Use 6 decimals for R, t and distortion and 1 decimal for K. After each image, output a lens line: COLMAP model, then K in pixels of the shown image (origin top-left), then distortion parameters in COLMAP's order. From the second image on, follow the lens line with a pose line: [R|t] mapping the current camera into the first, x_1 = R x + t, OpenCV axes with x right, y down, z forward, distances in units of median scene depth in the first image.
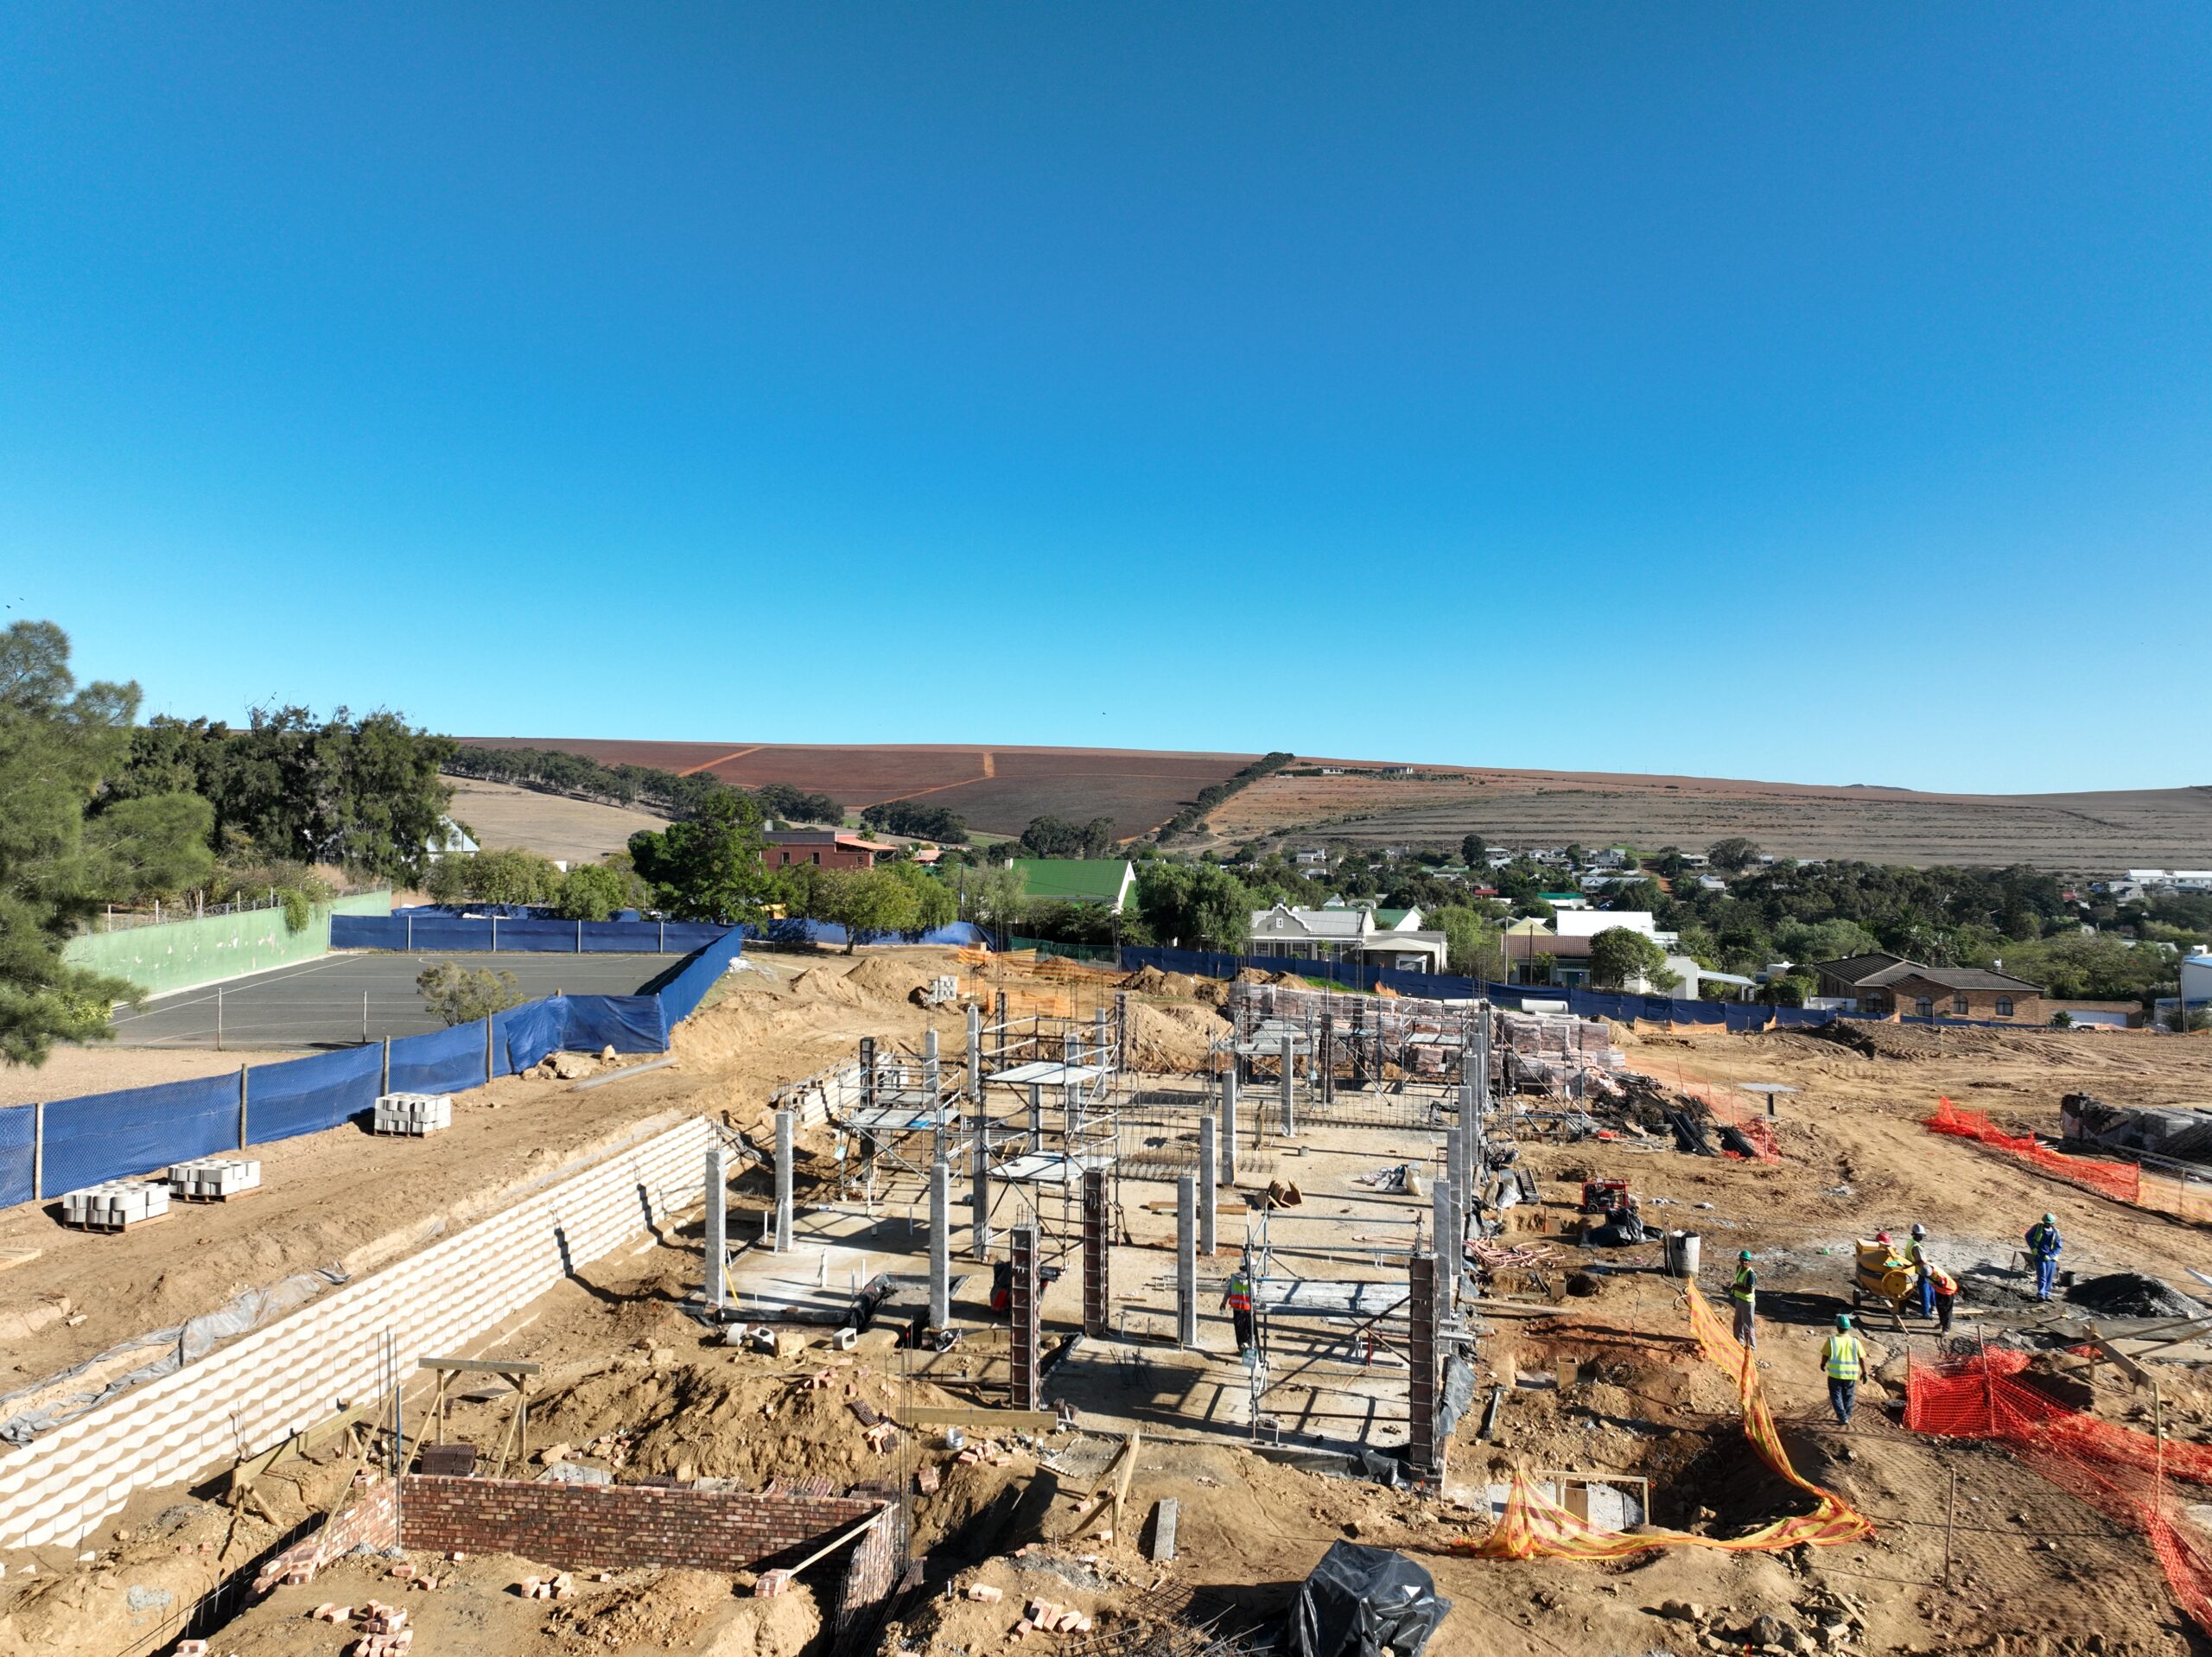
lens RADIAL K [[1551.6, 0, 1107.5], [0, 1551.6, 825.1], [0, 0, 1]] dist [0.004919, 0.007612]
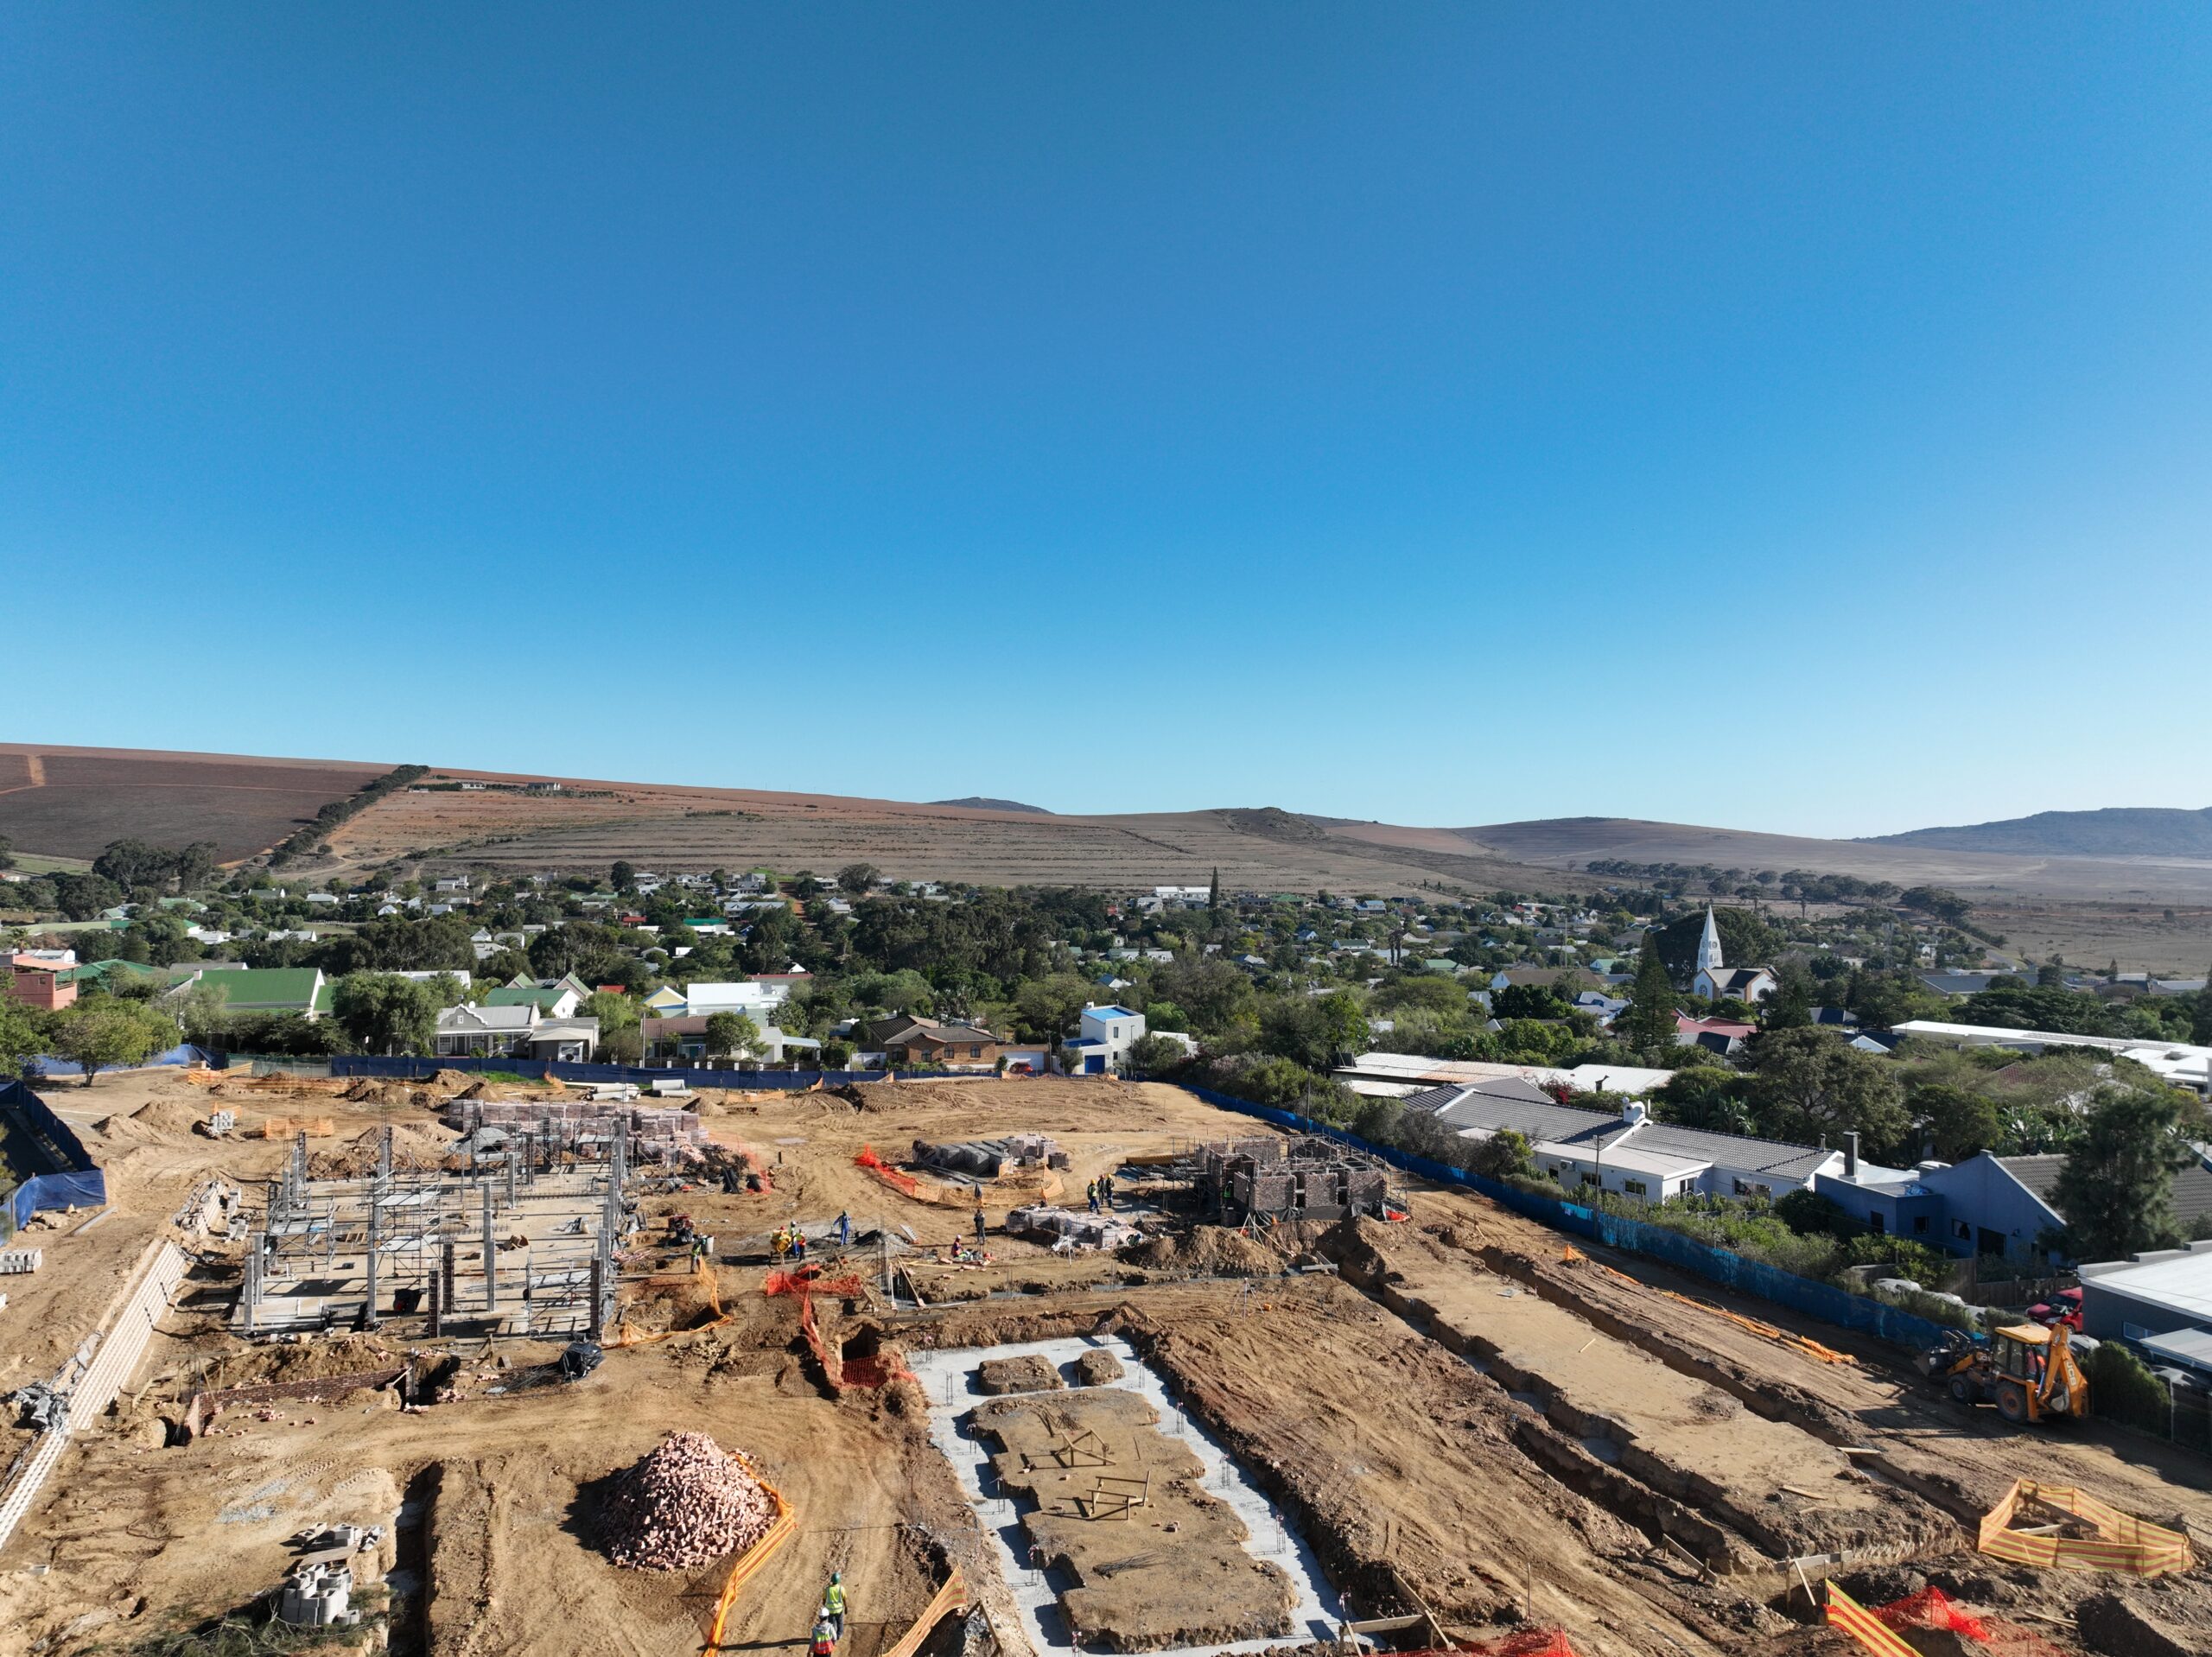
lens RADIAL K [[1551.6, 0, 1107.4], [0, 1551.6, 835.9], [0, 0, 1]] dist [0.004919, 0.007612]
pose [[0.860797, 0.003224, 0.508938, -0.086643], [-0.004754, 0.999987, 0.001706, -0.099527], [-0.508926, -0.003888, 0.860802, -0.377886]]
